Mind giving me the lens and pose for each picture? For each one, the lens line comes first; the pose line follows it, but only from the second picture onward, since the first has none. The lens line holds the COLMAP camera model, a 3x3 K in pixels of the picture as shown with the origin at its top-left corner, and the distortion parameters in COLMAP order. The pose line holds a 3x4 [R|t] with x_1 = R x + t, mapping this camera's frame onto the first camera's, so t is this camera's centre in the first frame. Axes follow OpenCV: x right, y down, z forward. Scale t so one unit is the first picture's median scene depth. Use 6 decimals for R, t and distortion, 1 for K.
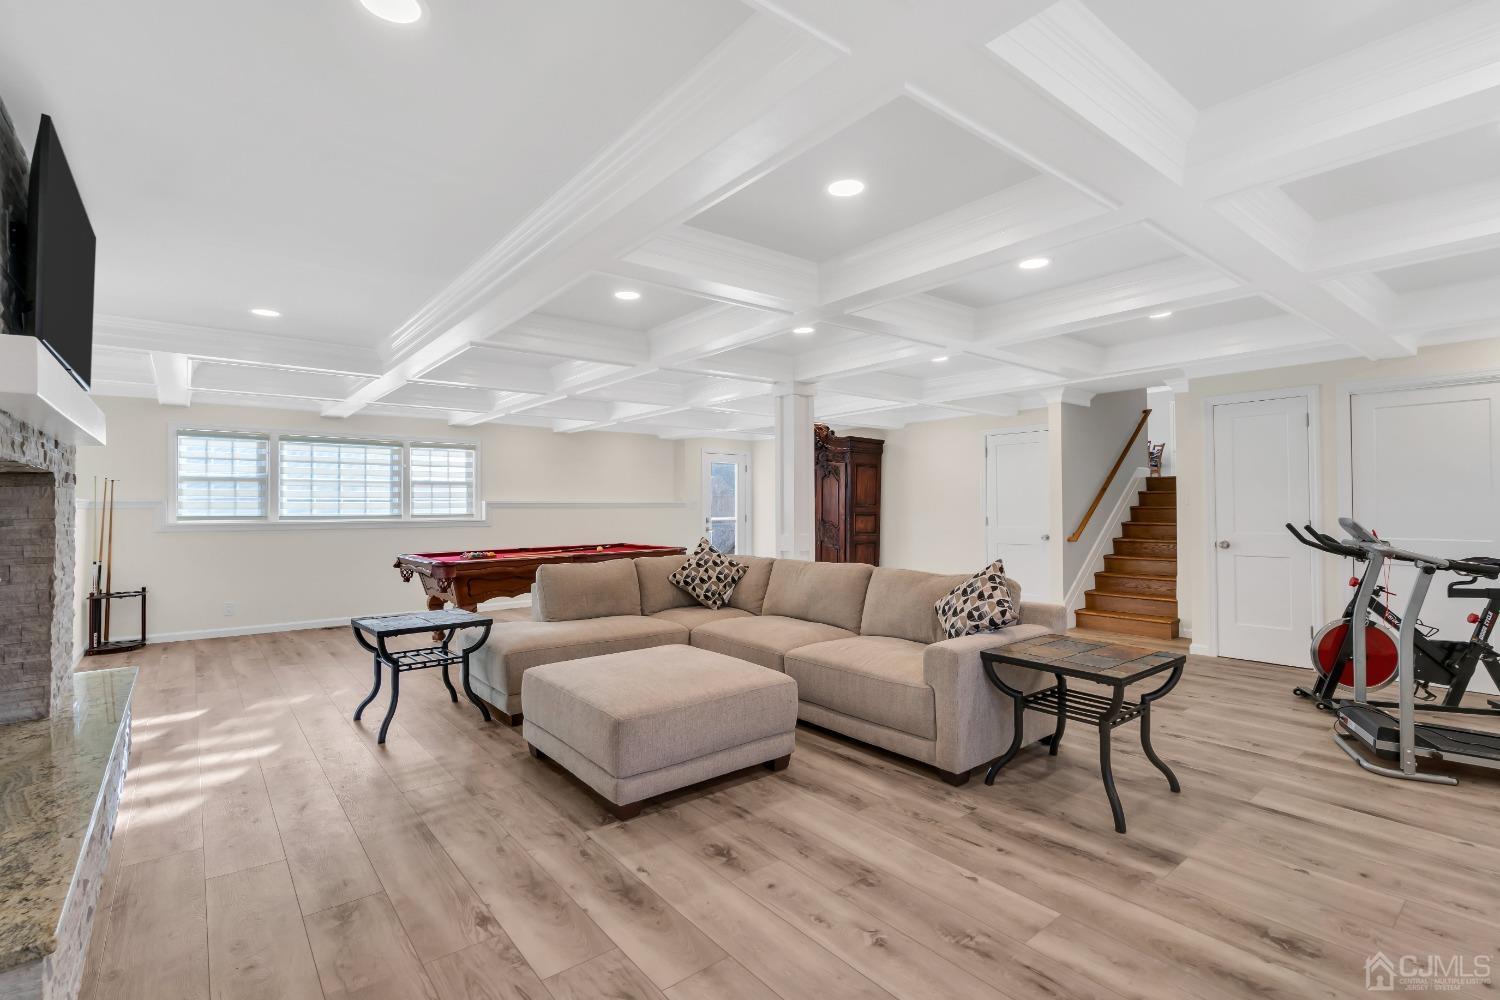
lens RADIAL K [[687.9, 0, 789.7], [0, 687.9, 496.2], [0, 0, 1]] dist [-0.009037, 0.004419]
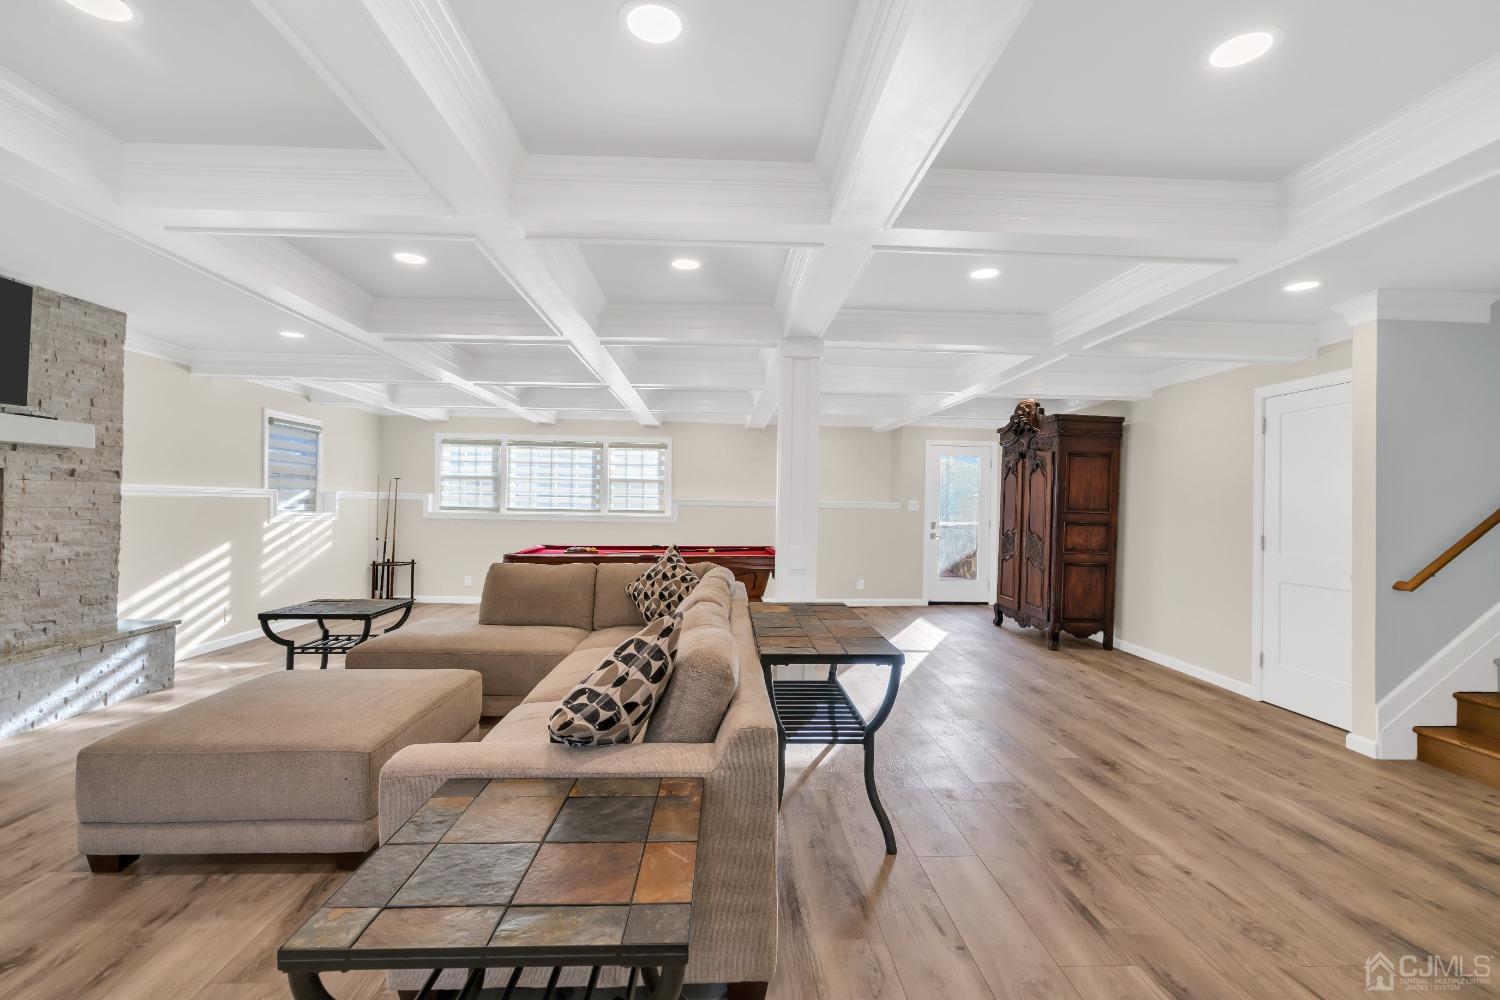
lens RADIAL K [[687.9, 0, 753.4], [0, 687.9, 496.8], [0, 0, 1]] dist [-0.009037, 0.004419]
pose [[0.797706, 0.010471, -0.602956, 0.324275], [-0.011944, 0.999927, 0.001563, 0.001546], [0.602929, 0.005955, 0.797773, 0.295953]]
